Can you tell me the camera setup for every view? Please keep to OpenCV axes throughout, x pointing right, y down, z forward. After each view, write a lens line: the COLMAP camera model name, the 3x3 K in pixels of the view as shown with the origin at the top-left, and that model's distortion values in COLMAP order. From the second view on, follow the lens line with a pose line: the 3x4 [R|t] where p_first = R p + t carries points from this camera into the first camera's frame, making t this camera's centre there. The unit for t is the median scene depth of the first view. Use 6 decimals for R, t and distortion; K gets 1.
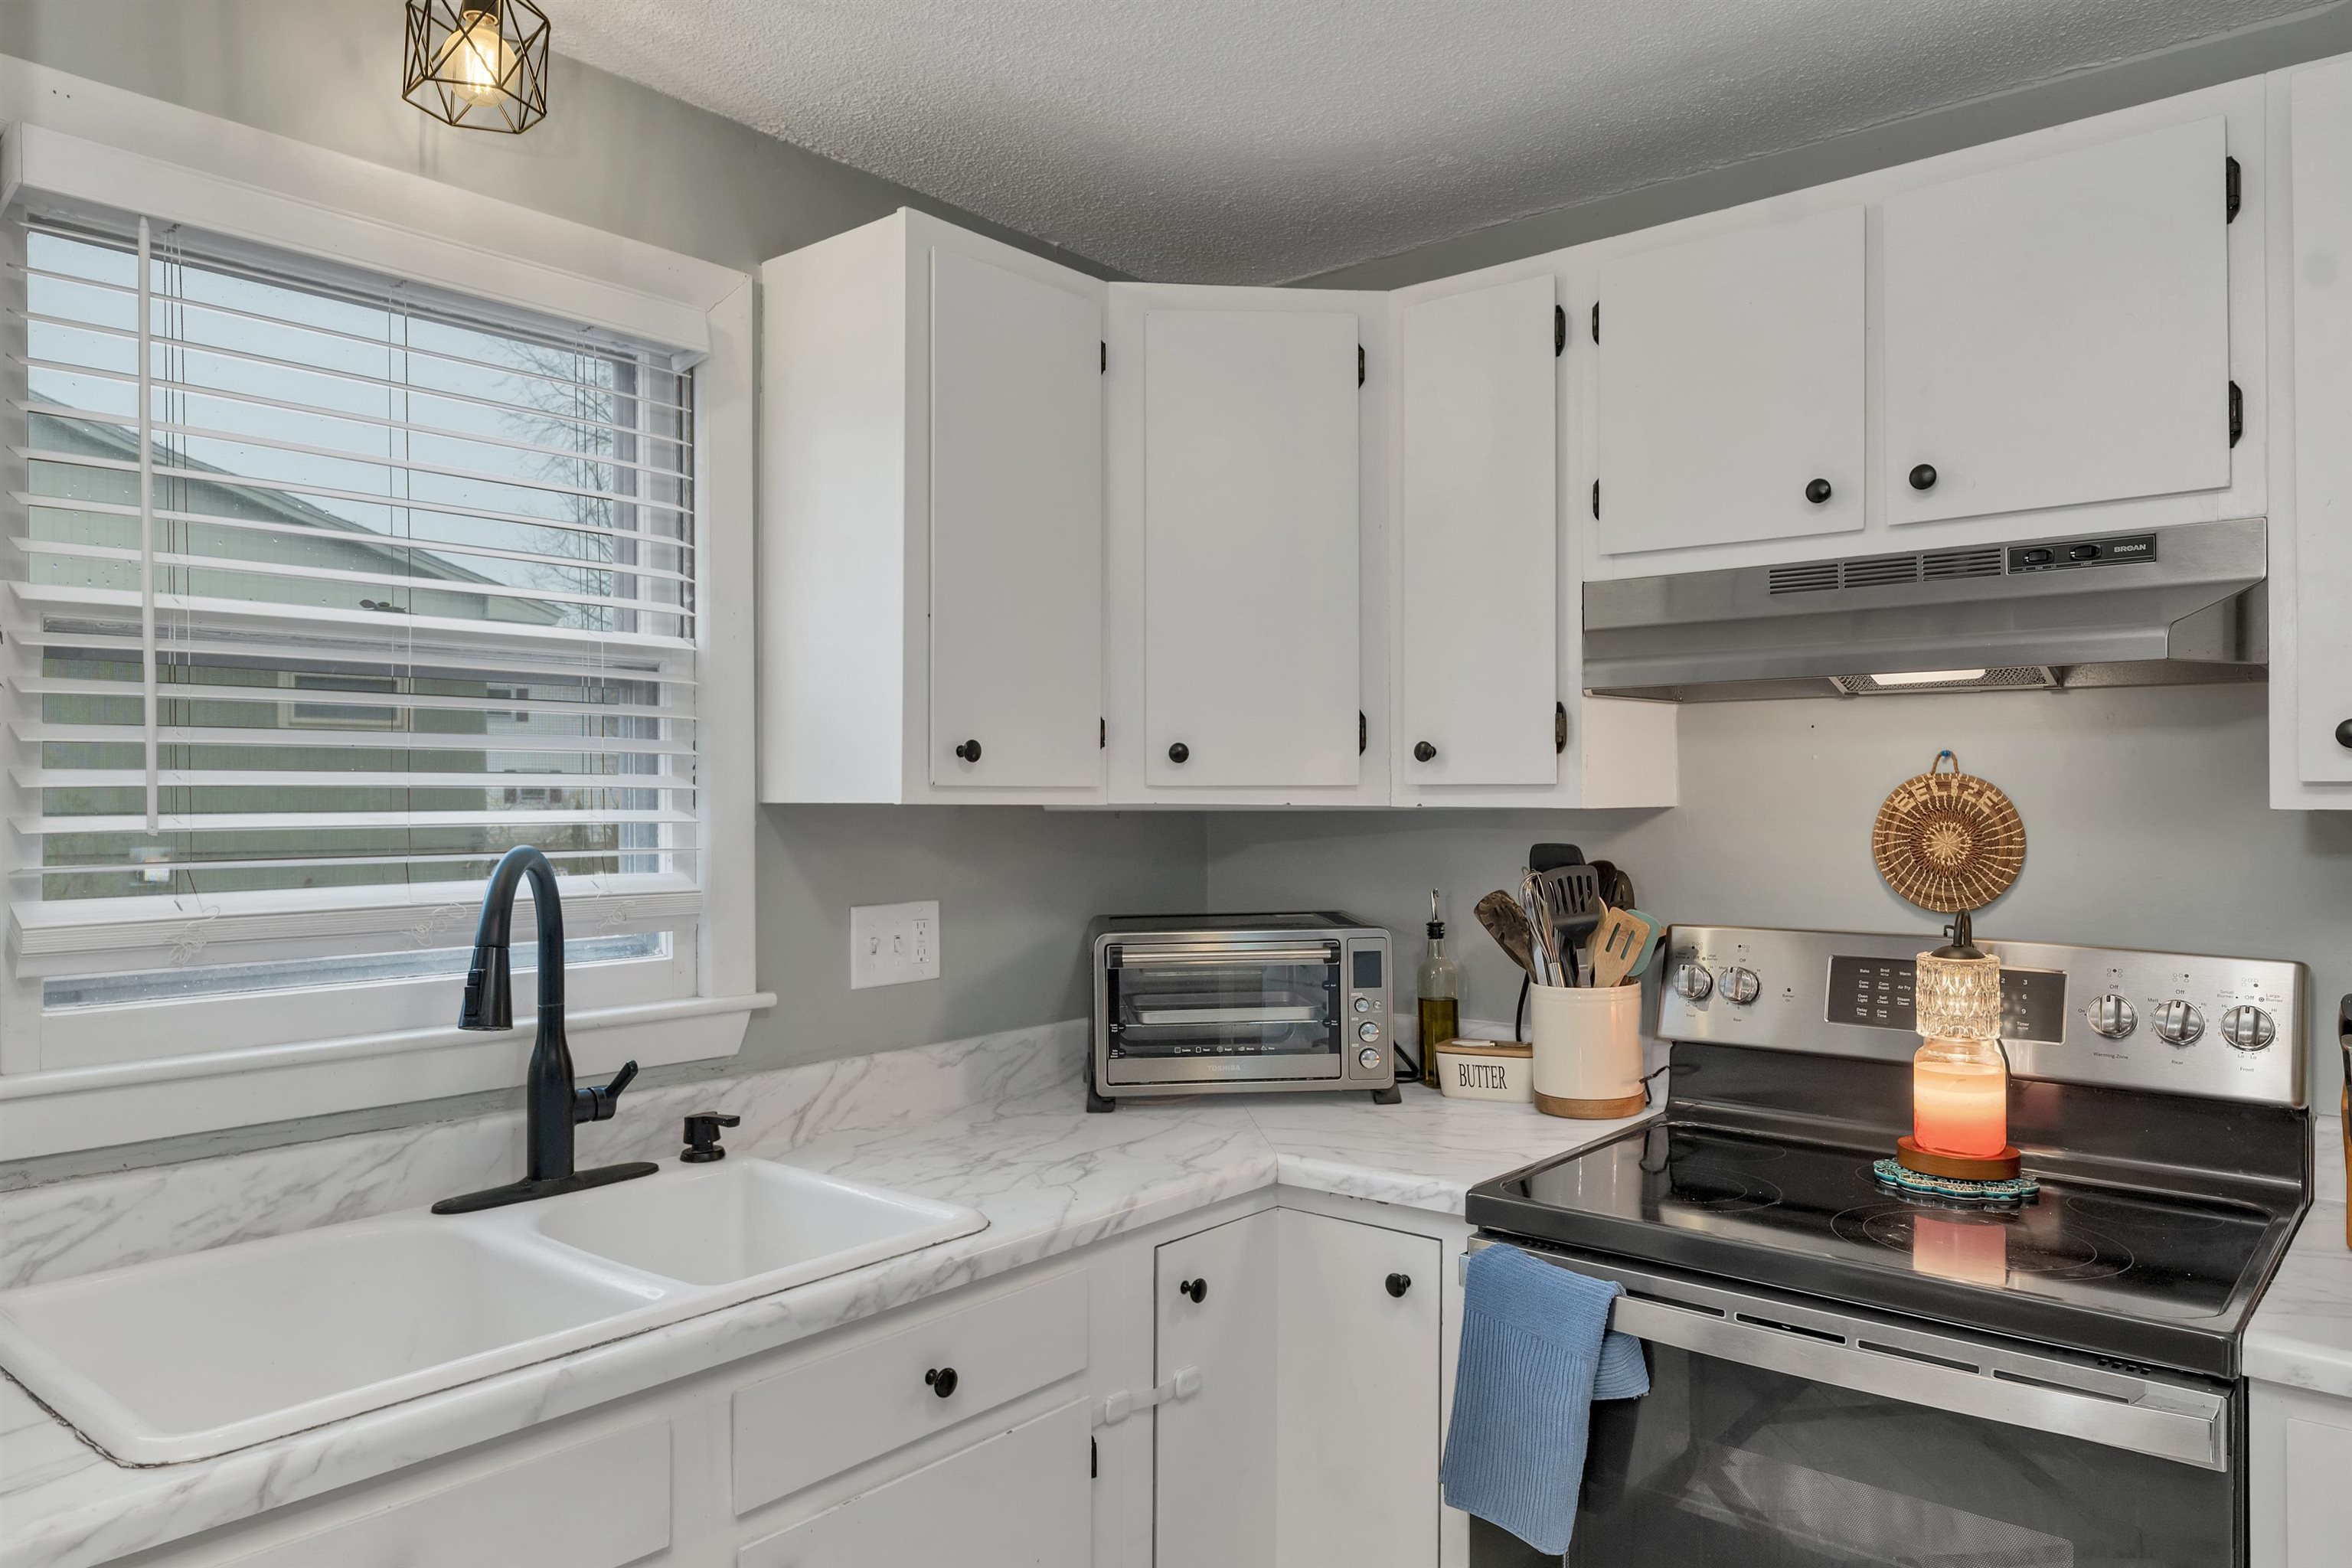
lens RADIAL K [[1566.9, 0, 1176.0], [0, 1566.9, 784.0], [0, 0, 1]] dist [-0.004664, -0.000993]
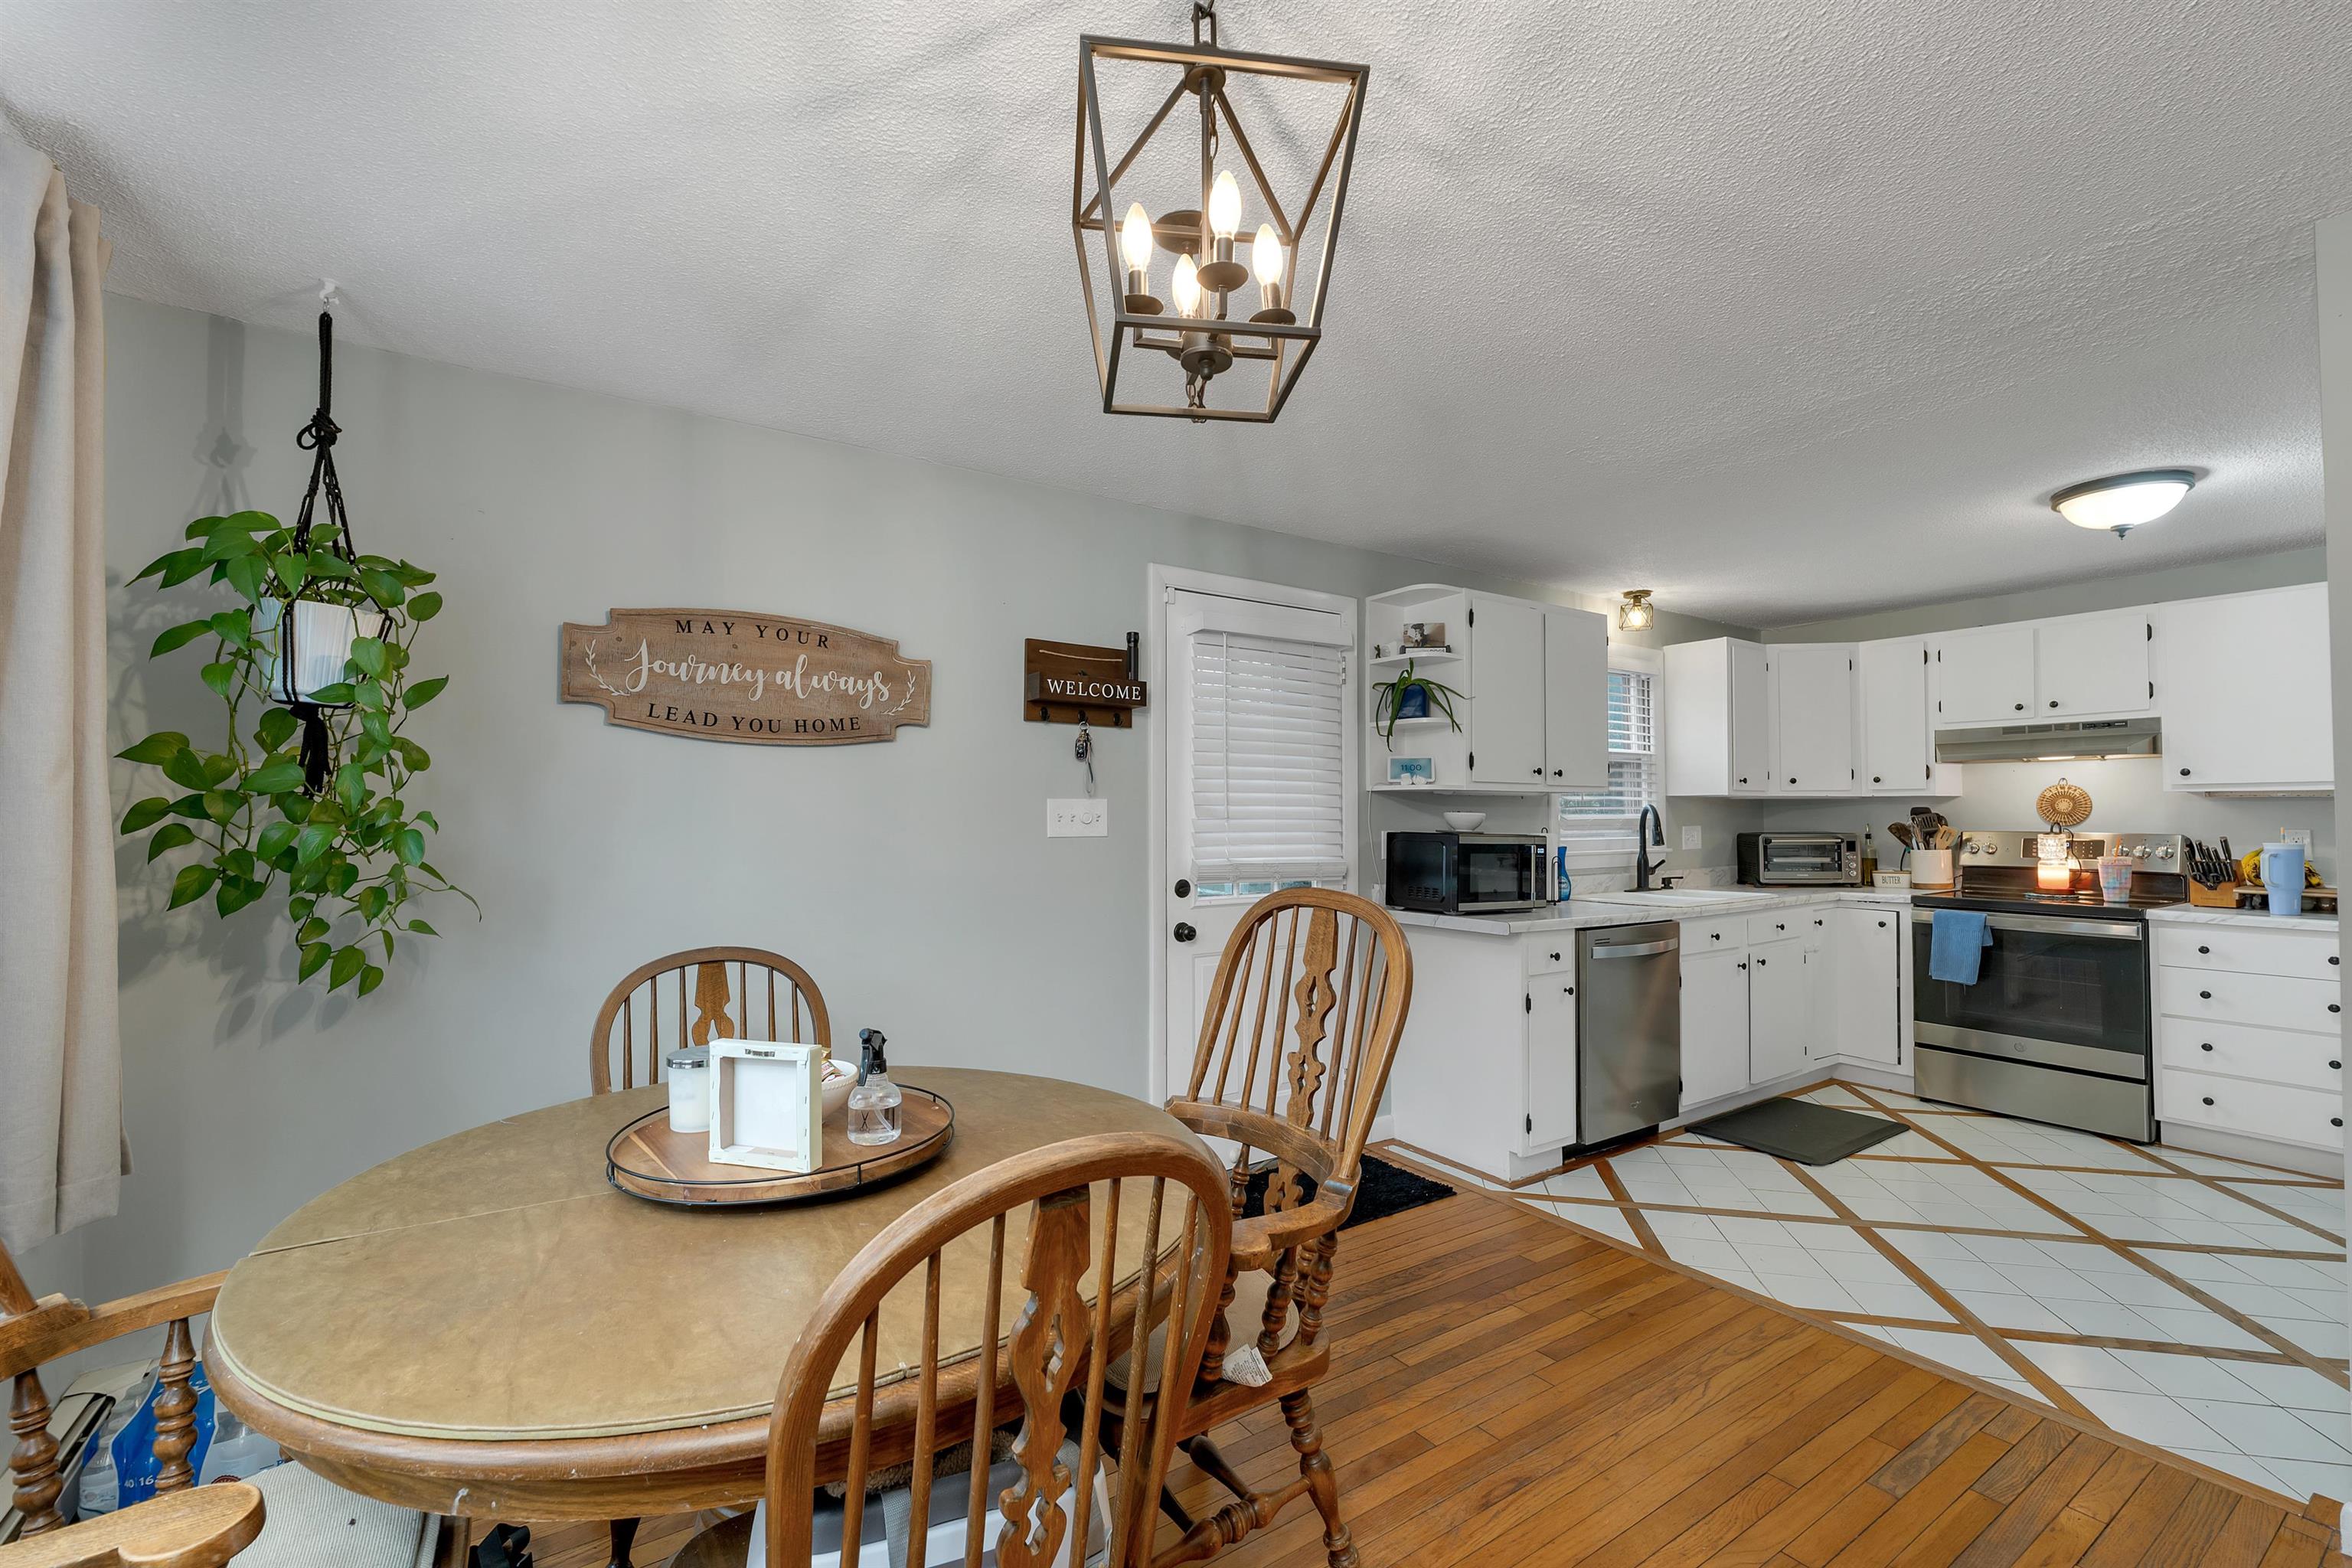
lens RADIAL K [[986.8, 0, 1174.0], [0, 986.8, 795.2], [0, 0, 1]] dist [0.001484, 0.000136]
pose [[0.960737, -0.007794, -0.277352, -0.749632], [0.004730, 0.999920, -0.011714, 0.032570], [0.277421, 0.009942, 0.960697, -1.558698]]
